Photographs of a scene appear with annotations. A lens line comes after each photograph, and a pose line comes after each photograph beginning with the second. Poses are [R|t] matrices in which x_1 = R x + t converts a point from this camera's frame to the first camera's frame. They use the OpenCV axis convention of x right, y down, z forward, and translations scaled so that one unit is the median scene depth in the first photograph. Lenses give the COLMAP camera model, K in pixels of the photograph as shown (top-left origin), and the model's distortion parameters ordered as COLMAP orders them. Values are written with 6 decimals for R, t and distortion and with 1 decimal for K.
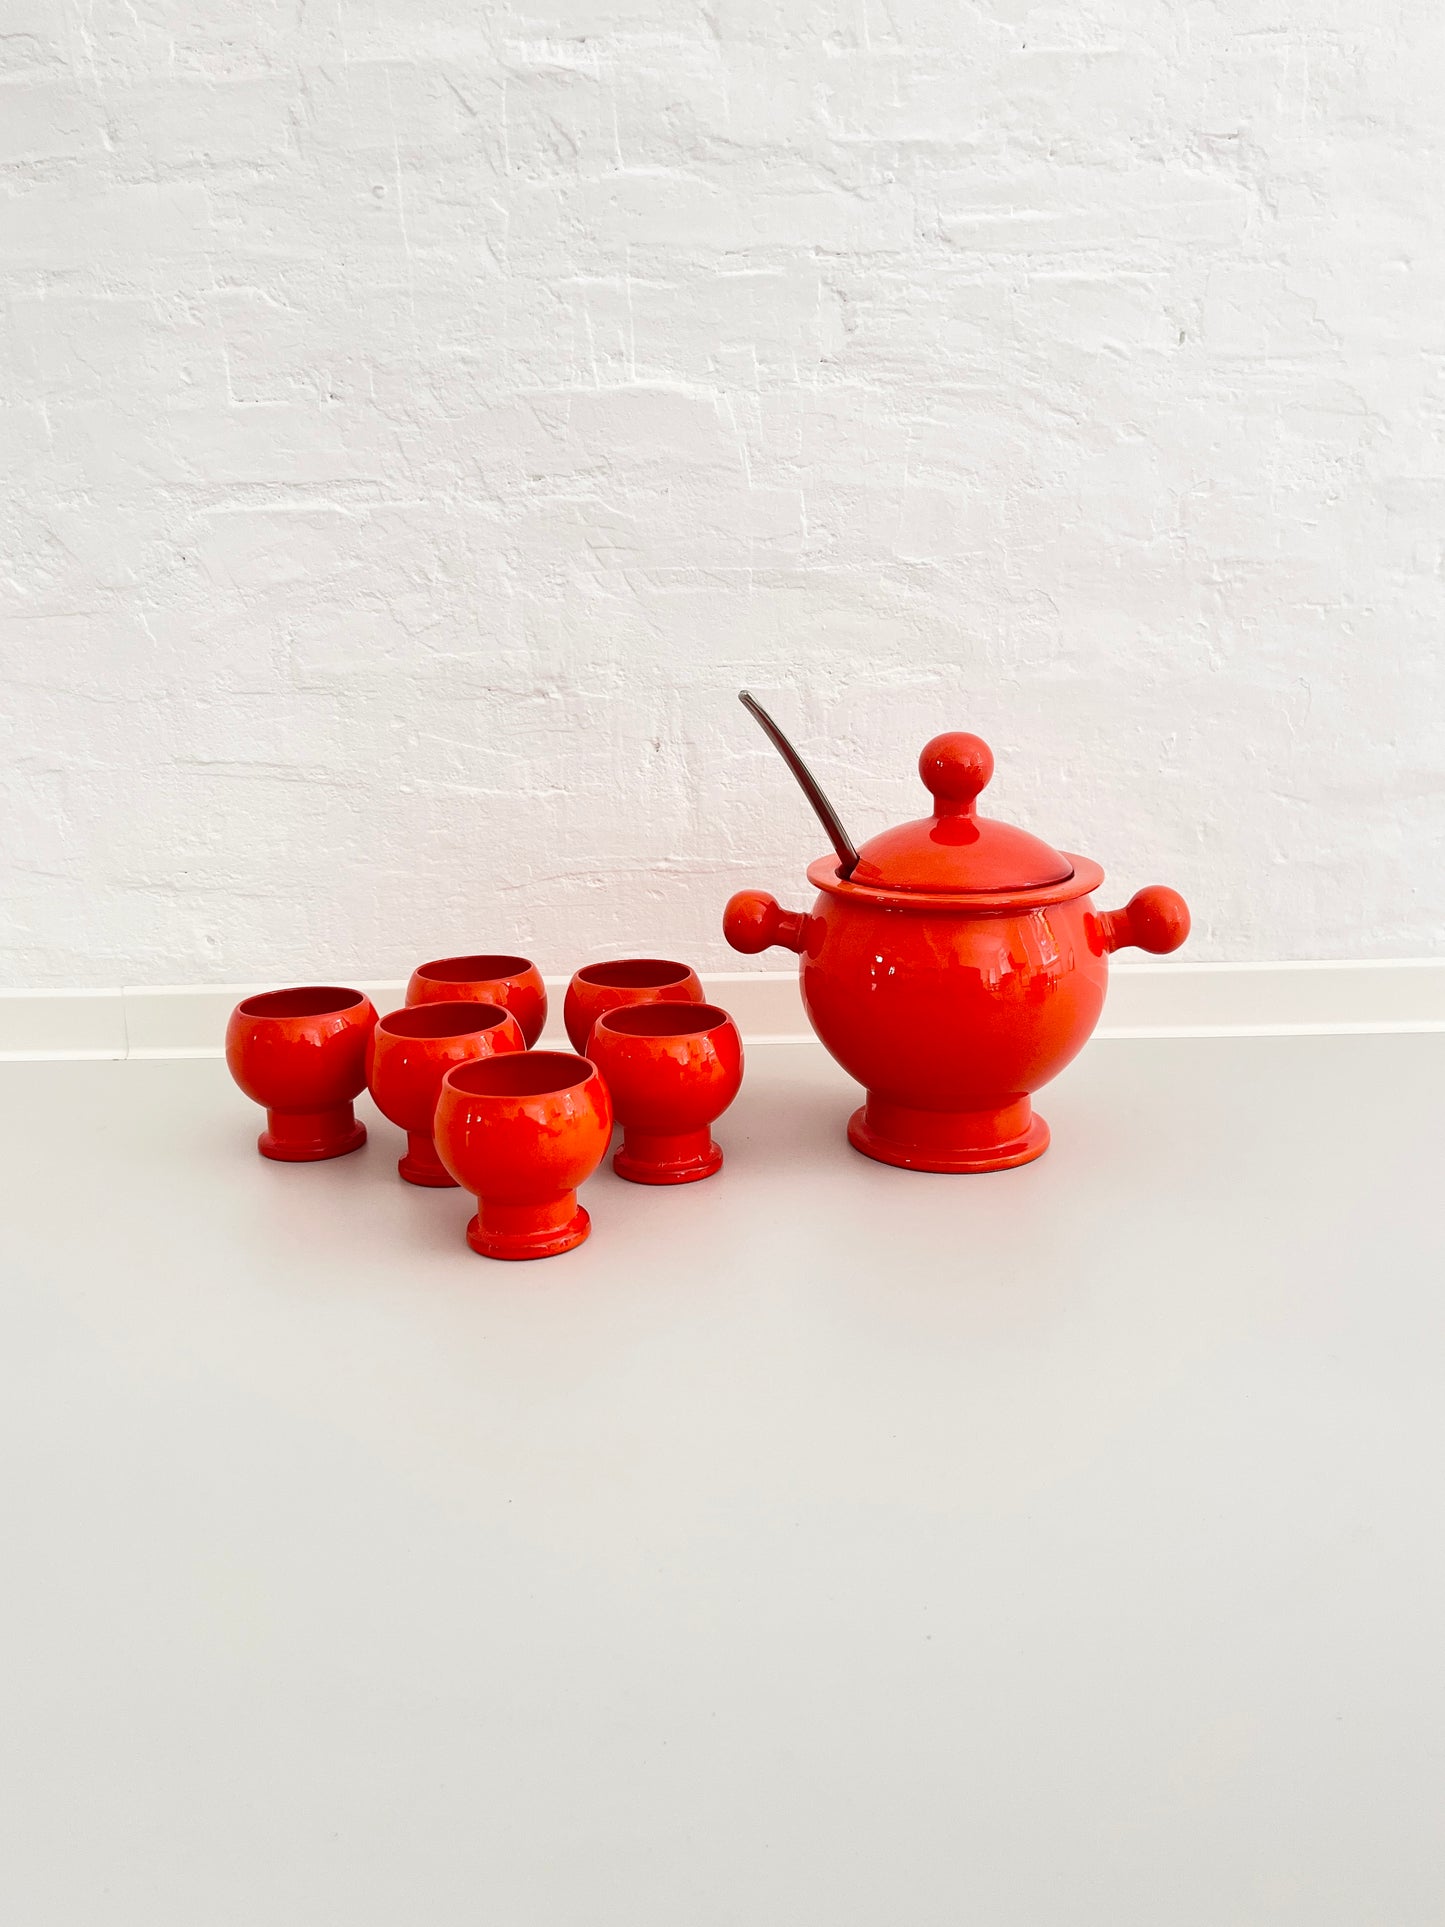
lens RADIAL K [[1459.7, 0, 729.5], [0, 1459.7, 958.6], [0, 0, 1]] dist [0.036266, -0.050746]
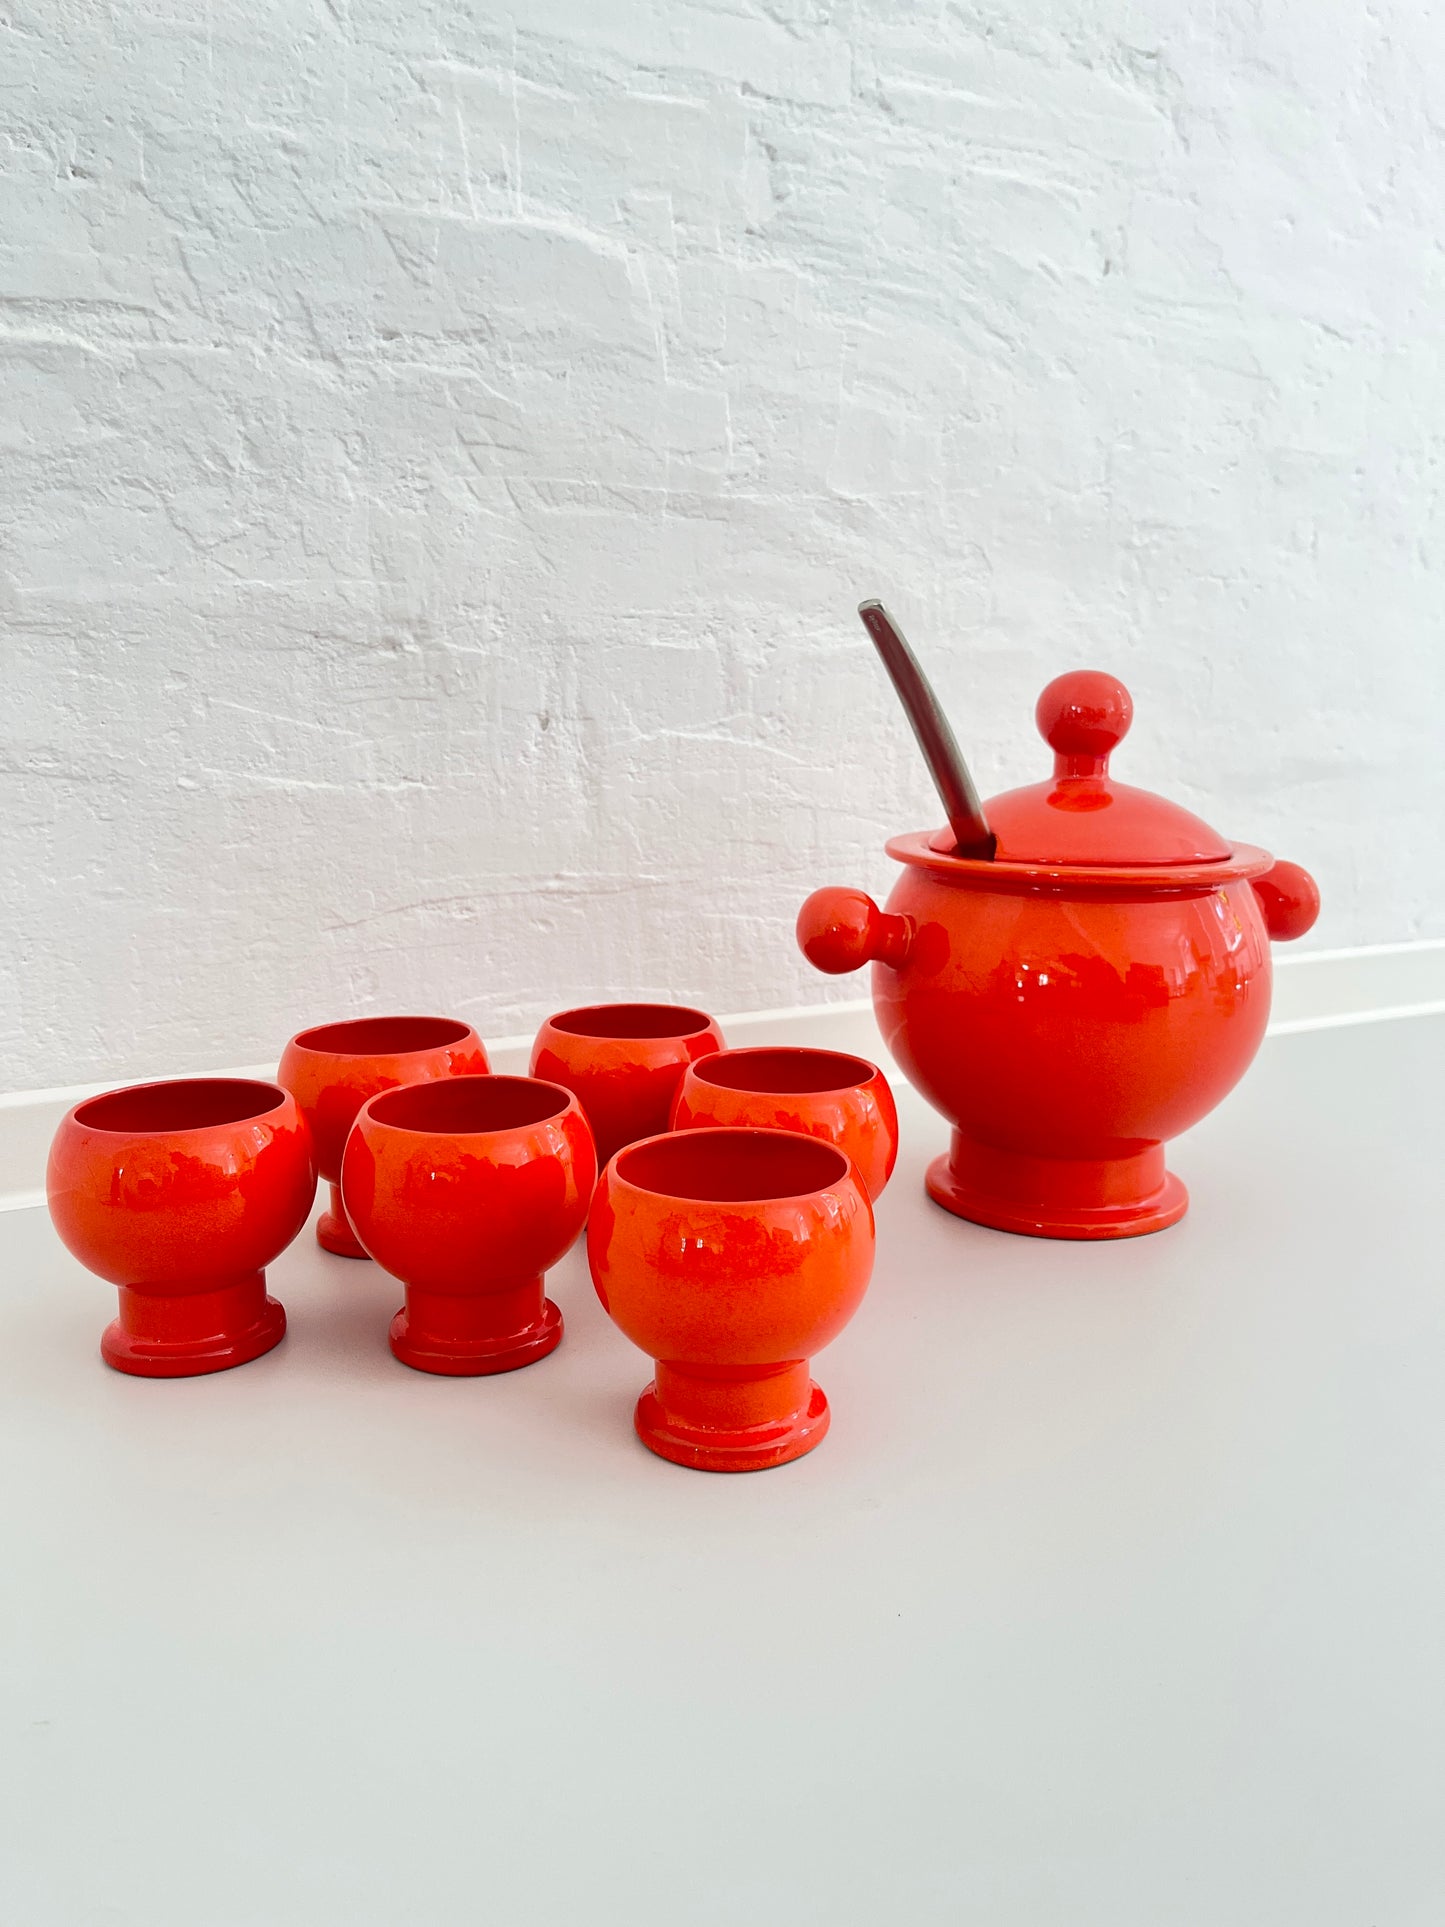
lens RADIAL K [[1459.7, 0, 713.5], [0, 1459.7, 967.2], [0, 0, 1]] dist [0.036266, -0.050746]
pose [[0.901507, -0.060820, 0.428470, -0.307314], [0.085388, 0.995610, -0.038335, 0.013579], [-0.424258, 0.071145, 0.902742, 0.317288]]
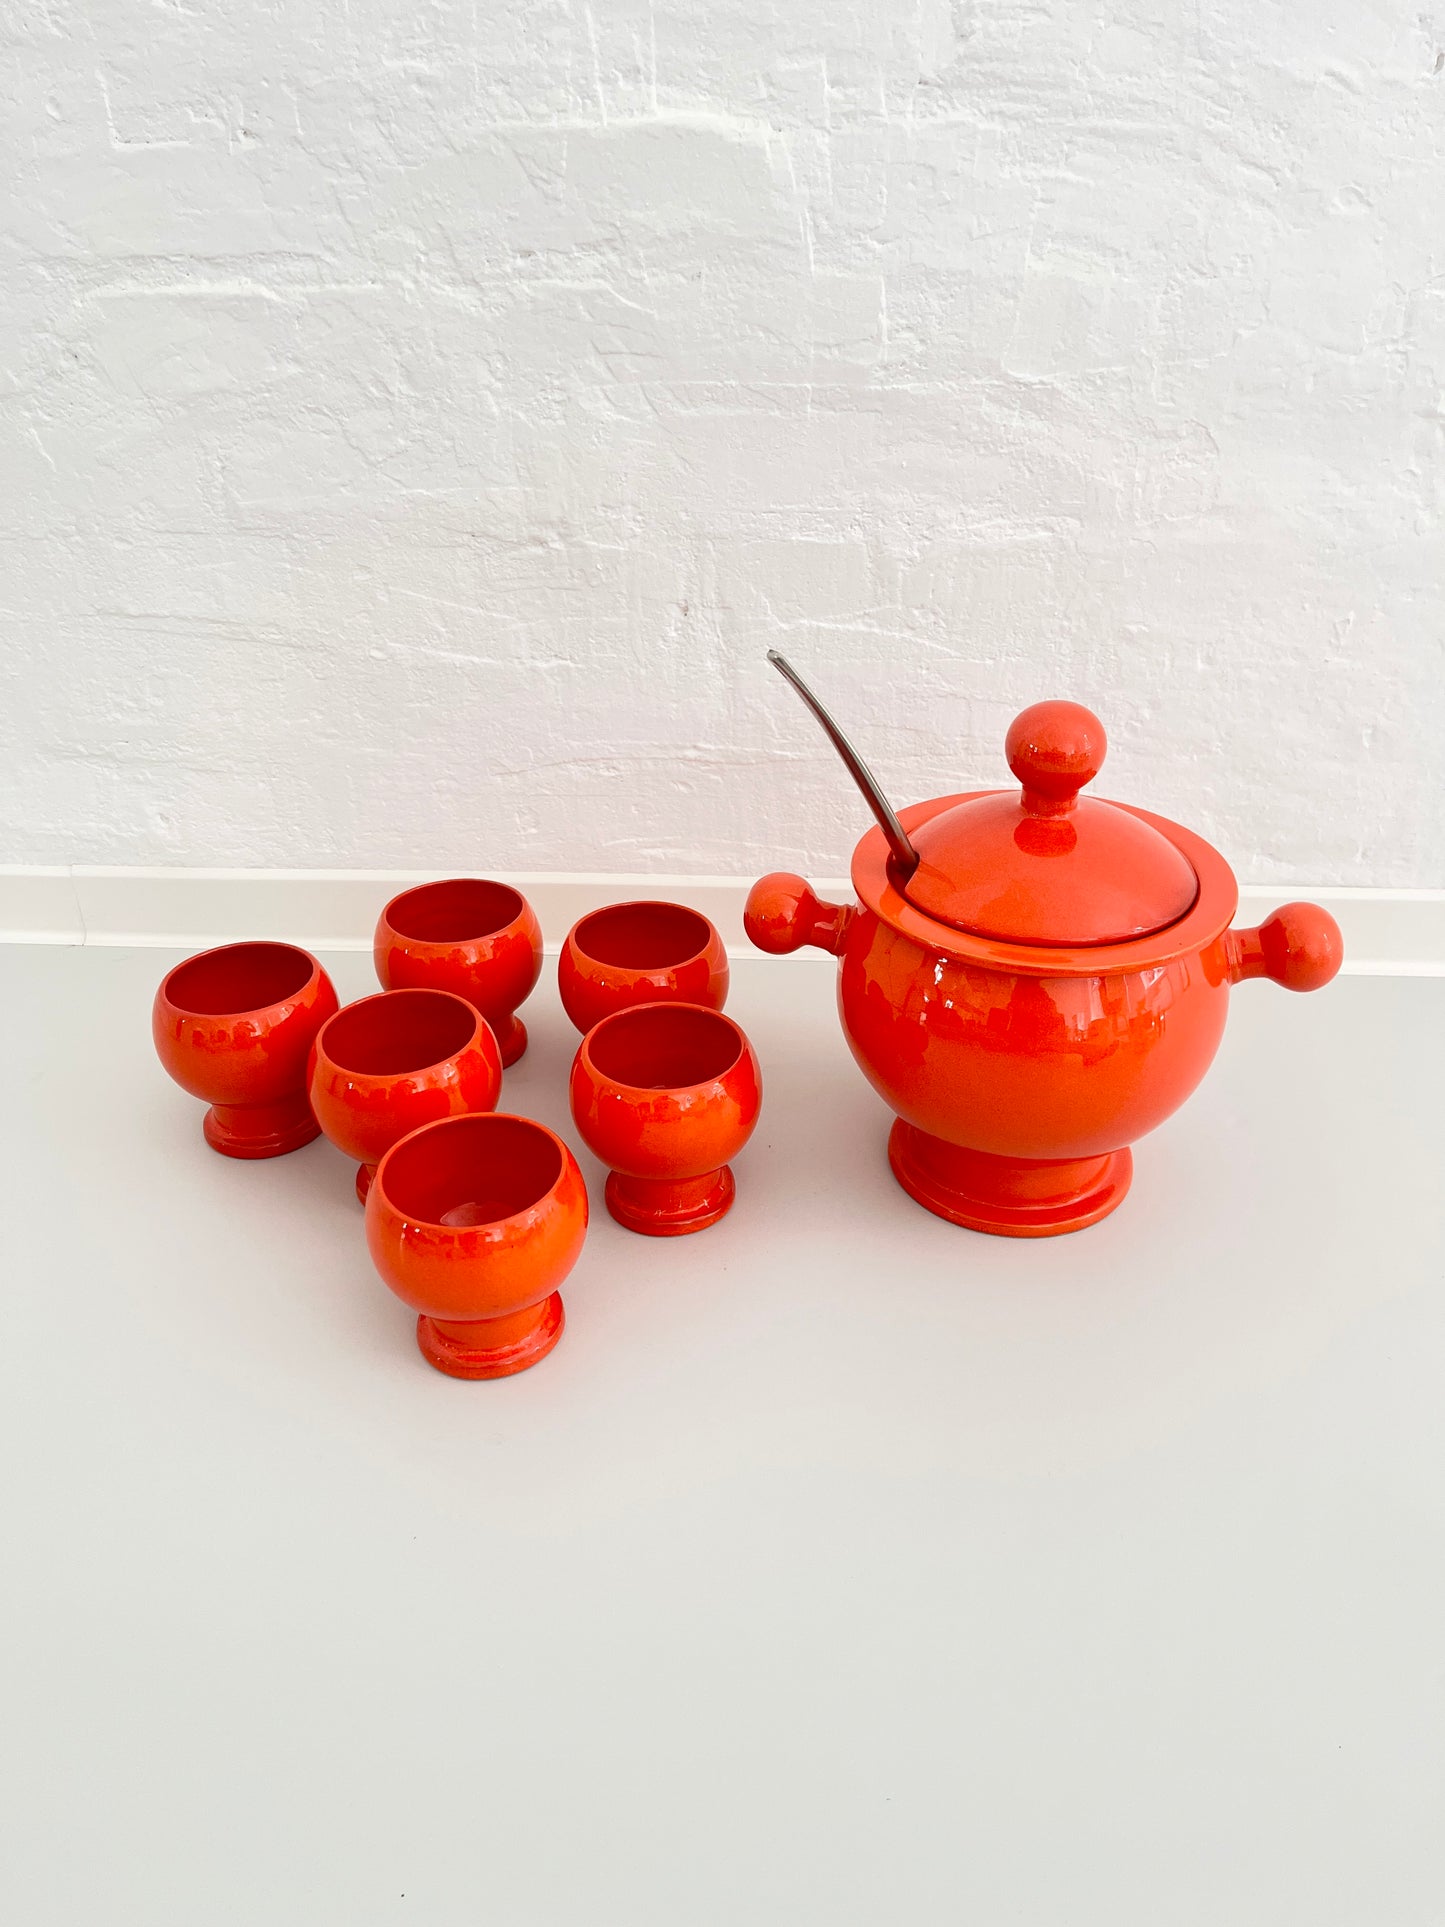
lens RADIAL K [[1459.7, 0, 728.5], [0, 1459.7, 963.4], [0, 0, 1]] dist [0.036266, -0.050746]
pose [[0.997403, 0.043392, -0.057483, 0.029184], [-0.024999, 0.957087, 0.288720, -0.198955], [0.067545, -0.286533, 0.955686, 0.192045]]
